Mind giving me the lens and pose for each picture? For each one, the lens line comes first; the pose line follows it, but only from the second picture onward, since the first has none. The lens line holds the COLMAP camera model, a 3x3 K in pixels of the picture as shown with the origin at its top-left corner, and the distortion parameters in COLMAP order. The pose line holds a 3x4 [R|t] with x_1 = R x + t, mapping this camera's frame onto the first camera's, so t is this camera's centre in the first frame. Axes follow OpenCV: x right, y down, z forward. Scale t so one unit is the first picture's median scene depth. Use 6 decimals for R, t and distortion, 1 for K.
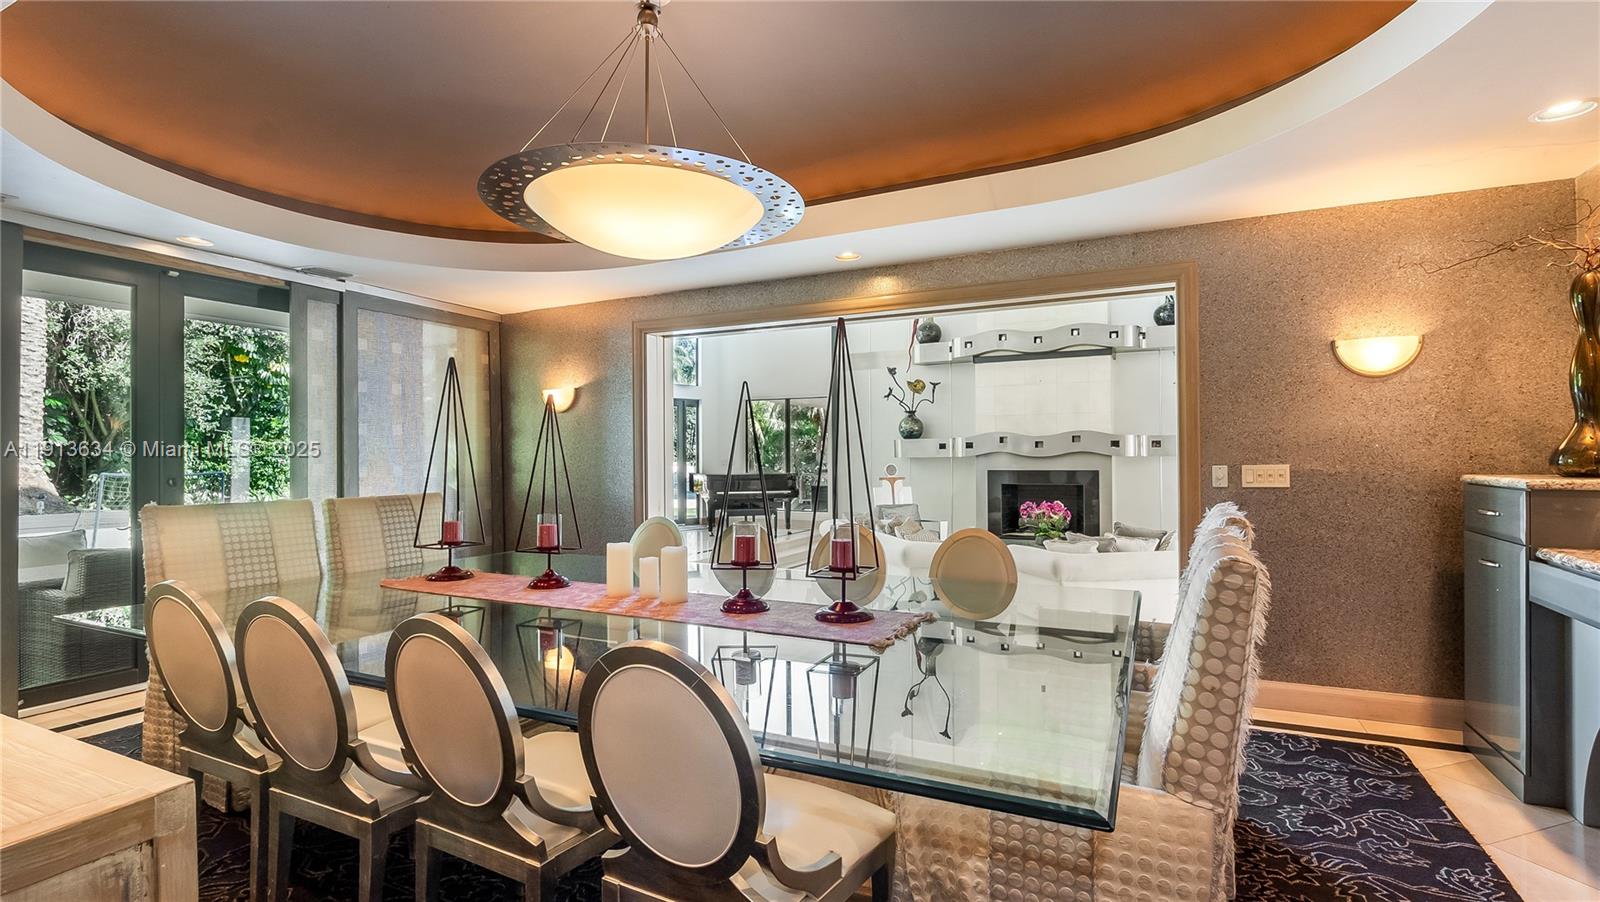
lens RADIAL K [[745.7, 0, 803.5], [0, 745.7, 457.3], [0, 0, 1]] dist [-0.001816, -0.000027]
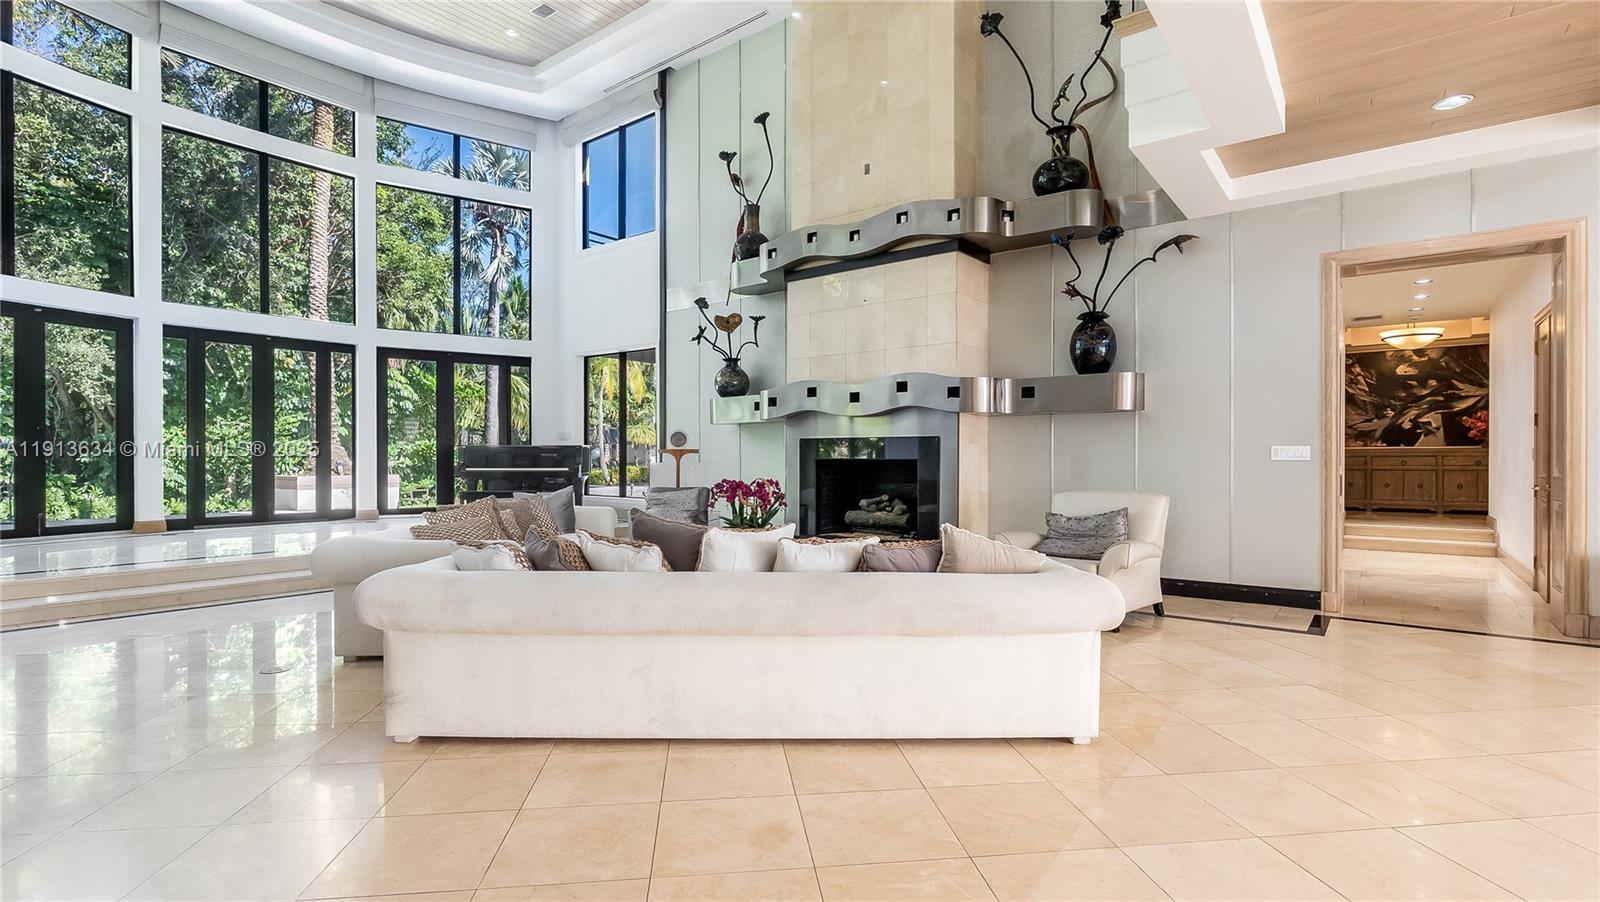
lens RADIAL K [[745.7, 0, 803.5], [0, 745.7, 457.3], [0, 0, 1]] dist [-0.001816, -0.000027]
pose [[0.980357, 0.007440, -0.197090, 0.374655], [-0.006819, 0.999969, 0.003828, 0.030633], [0.197112, -0.002409, 0.980378, 0.332574]]
